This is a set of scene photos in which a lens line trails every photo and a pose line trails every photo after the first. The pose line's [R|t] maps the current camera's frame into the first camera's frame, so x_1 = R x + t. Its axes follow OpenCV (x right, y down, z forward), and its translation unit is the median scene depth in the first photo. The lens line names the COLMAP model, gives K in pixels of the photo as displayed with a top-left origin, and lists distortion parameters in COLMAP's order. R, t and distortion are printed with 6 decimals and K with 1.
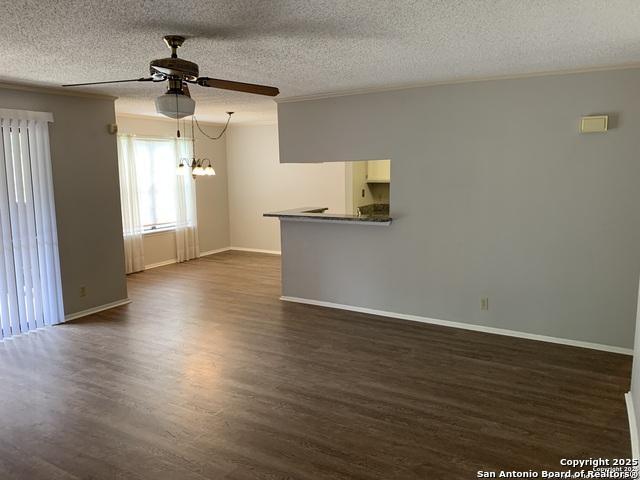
lens RADIAL K [[491.6, 0, 326.2], [0, 491.6, 237.8], [0, 0, 1]] dist [-0.005555, -0.000933]
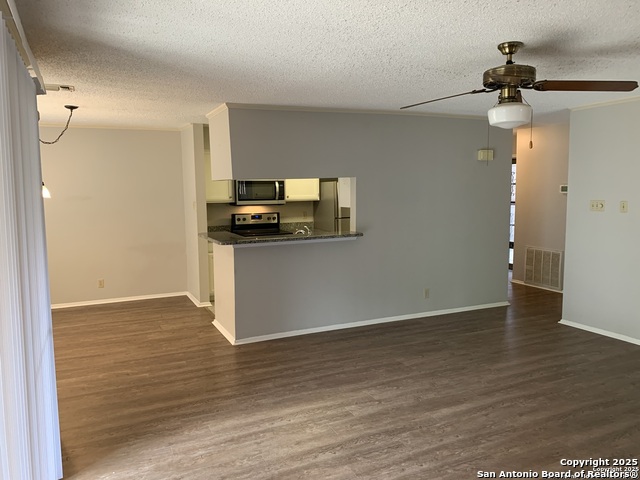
lens RADIAL K [[491.6, 0, 324.1], [0, 491.6, 240.0], [0, 0, 1]] dist [-0.005555, -0.000933]
pose [[0.580922, -0.093220, 0.808603, -0.891129], [0.126341, 0.991707, 0.023563, -0.066459], [-0.804094, 0.088472, 0.587882, 0.517973]]
